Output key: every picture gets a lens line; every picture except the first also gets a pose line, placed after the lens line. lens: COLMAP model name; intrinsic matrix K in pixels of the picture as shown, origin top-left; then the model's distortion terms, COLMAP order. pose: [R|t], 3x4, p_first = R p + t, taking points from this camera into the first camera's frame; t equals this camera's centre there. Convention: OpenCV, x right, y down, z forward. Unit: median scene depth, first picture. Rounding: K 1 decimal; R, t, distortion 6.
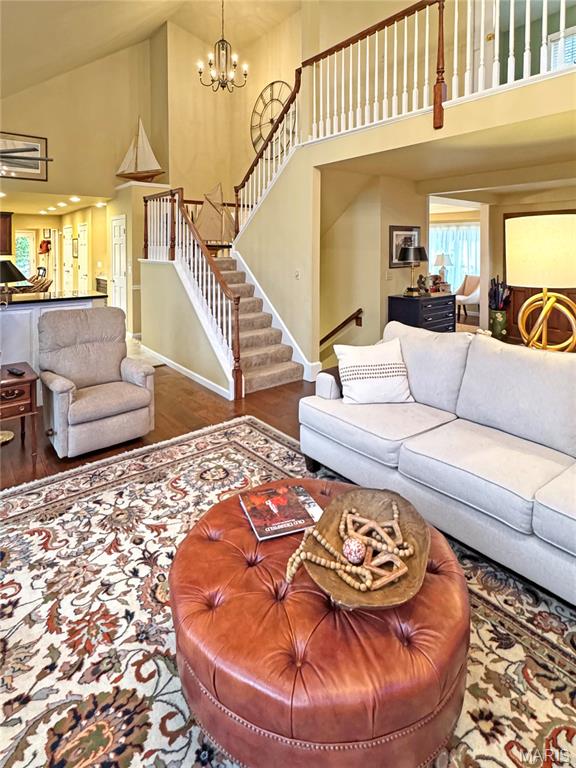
lens RADIAL K [[426.6, 0, 276.5], [0, 426.6, 289.9], [0, 0, 1]] dist [0.007948, -0.004758]
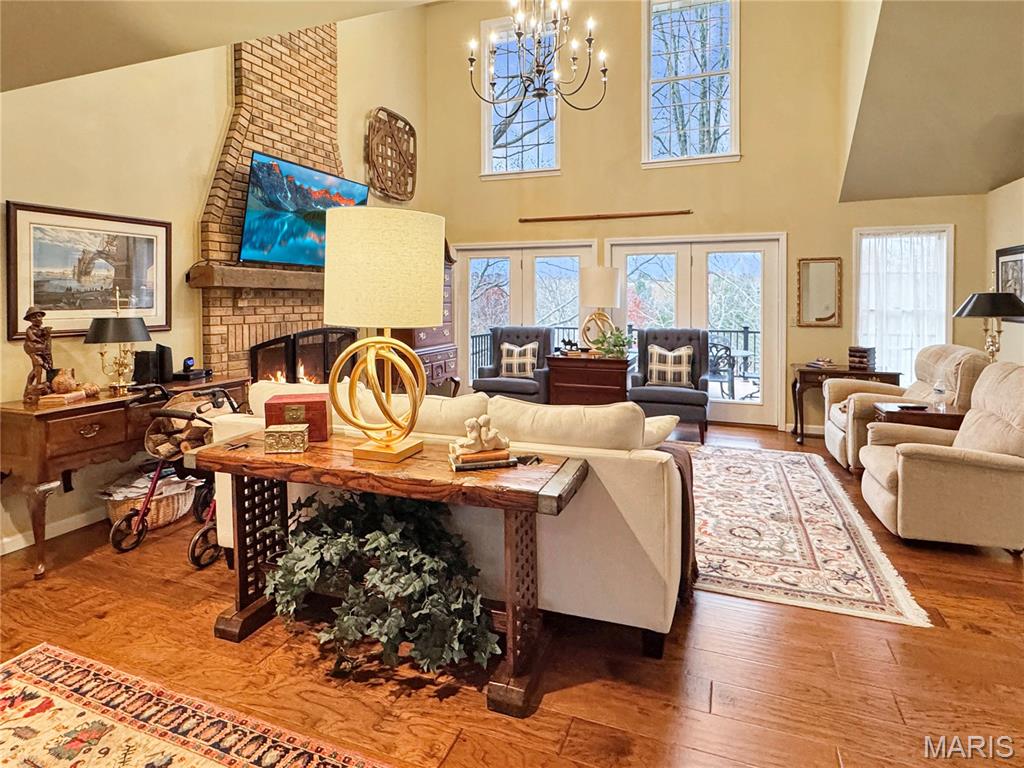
lens RADIAL K [[570.2, 0, 517.2], [0, 570.2, 303.0], [0, 0, 1]] dist [-0.001475, -0.000359]
pose [[-0.847740, 0.016190, -0.530165, 1.111182], [-0.041806, 0.994385, 0.097213, -0.175814], [0.528762, 0.104575, -0.842303, 2.148292]]
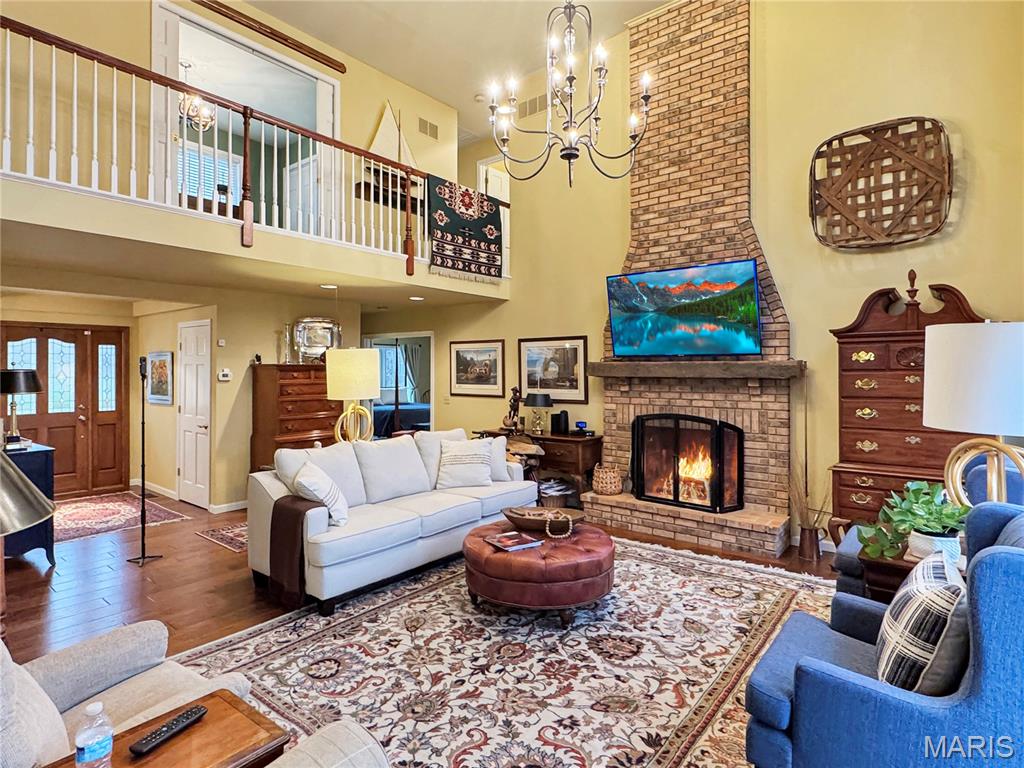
lens RADIAL K [[562.2, 0, 509.0], [0, 562.2, 366.9], [0, 0, 1]] dist [-0.004852, -0.000473]
pose [[-0.234410, 0.017902, 0.971973, -1.537997], [0.096357, 0.995335, 0.004906, -0.104702], [-0.967351, 0.094807, -0.235042, 1.093596]]
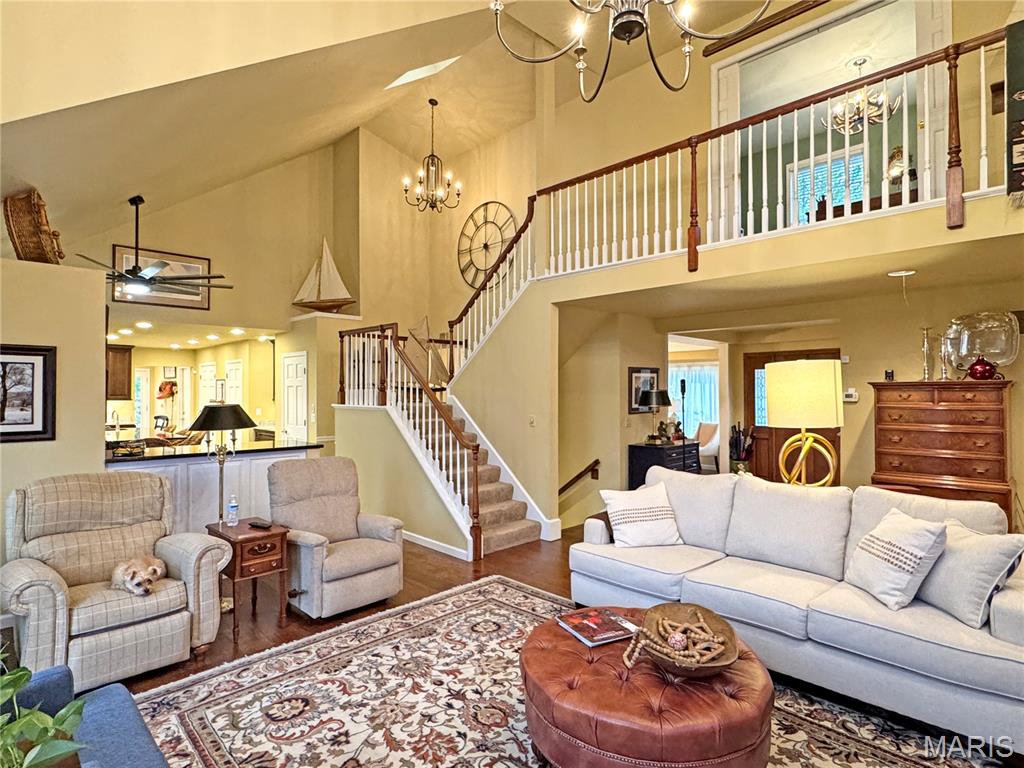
lens RADIAL K [[547.4, 0, 508.7], [0, 547.4, 384.3], [0, 0, 1]] dist [-0.002205, -0.001055]
pose [[0.993054, 0.013274, 0.116910, -0.311195], [-0.000398, 0.993989, -0.109479, 0.025560], [-0.117661, 0.108672, 0.987090, -0.365863]]
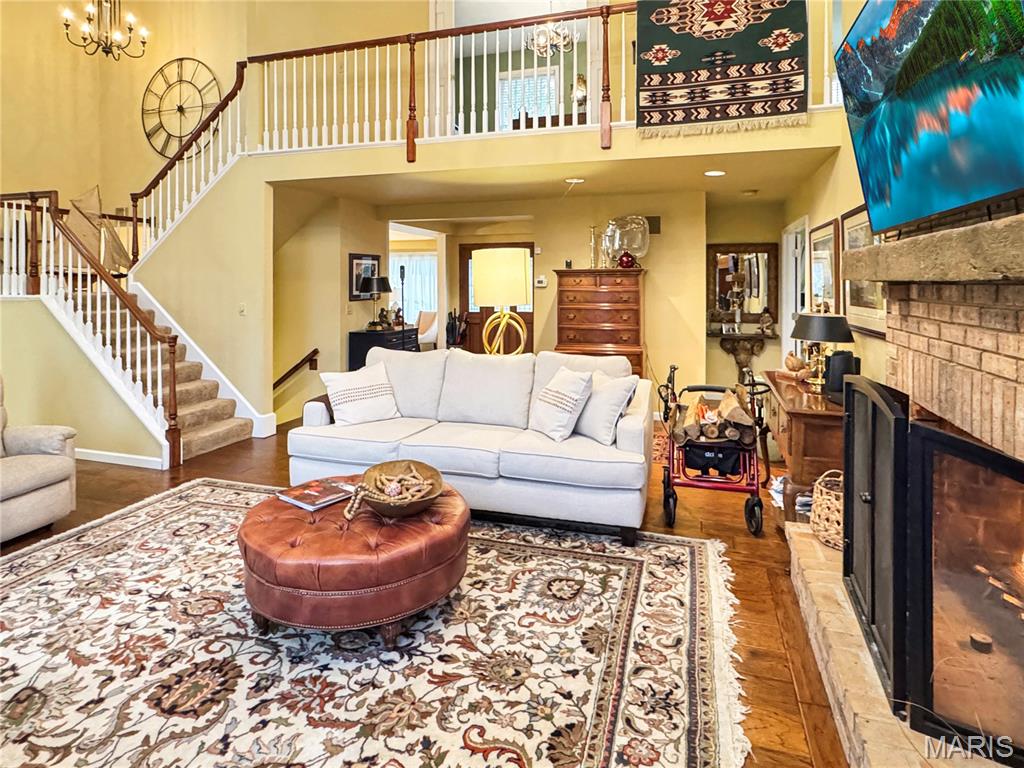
lens RADIAL K [[580.1, 0, 513.1], [0, 580.1, 284.7], [0, 0, 1]] dist [-0.005185, 0.001233]
pose [[0.820784, 0.010522, 0.571142, -0.364719], [0.046360, 0.995305, -0.084959, 0.073982], [-0.569354, 0.096211, 0.816443, -0.520472]]
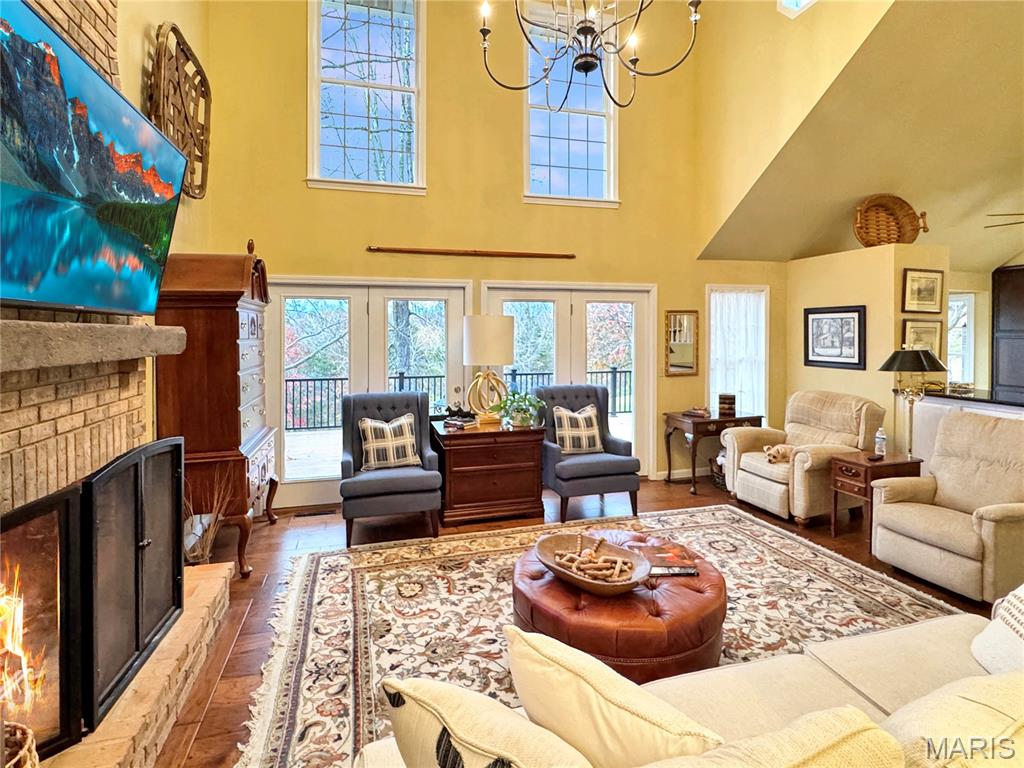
lens RADIAL K [[516.2, 0, 511.3], [0, 516.2, 333.7], [0, 0, 1]] dist [-0.003278, 0.000132]
pose [[-0.366613, 0.016250, -0.930232, 1.168778], [-0.081358, 0.995457, 0.049453, -0.130511], [0.926809, 0.093812, -0.363625, 0.817658]]
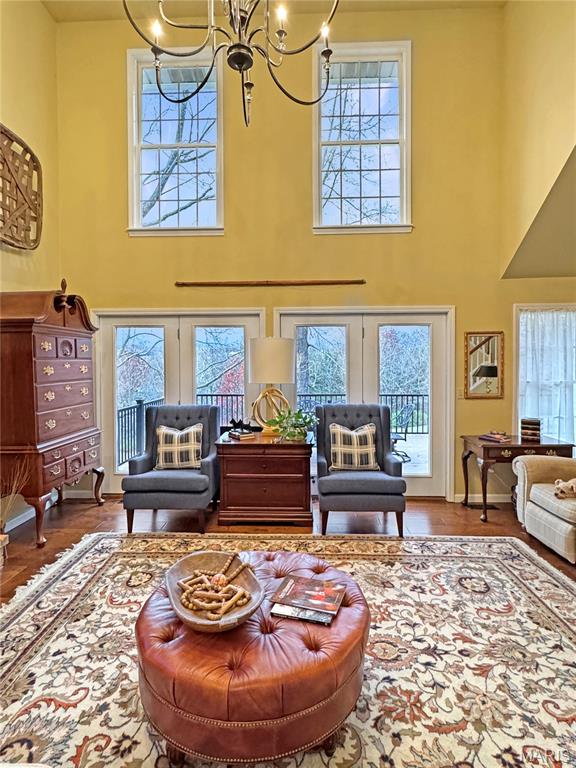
lens RADIAL K [[410.5, 0, 286.1], [0, 410.5, 369.8], [0, 0, 1]] dist [-0.002205, -0.001055]
pose [[-0.637043, 0.027966, -0.770321, 0.637117], [-0.062929, 0.994119, 0.088132, -0.118814], [0.768255, 0.104619, -0.631537, 1.183533]]
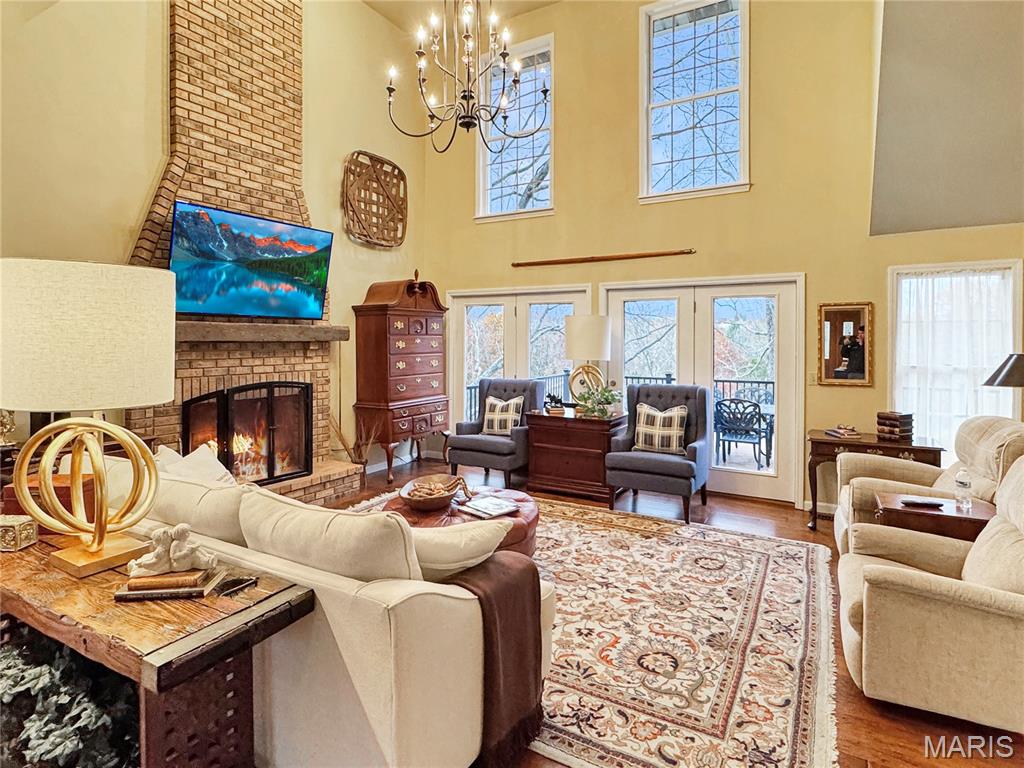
lens RADIAL K [[556.4, 0, 516.0], [0, 556.4, 338.8], [0, 0, 1]] dist [-0.001256, -0.000202]
pose [[-0.923703, 0.009293, -0.382996, 0.516024], [-0.028840, 0.995183, 0.093701, -0.212270], [0.382021, 0.097597, -0.918986, 2.136337]]
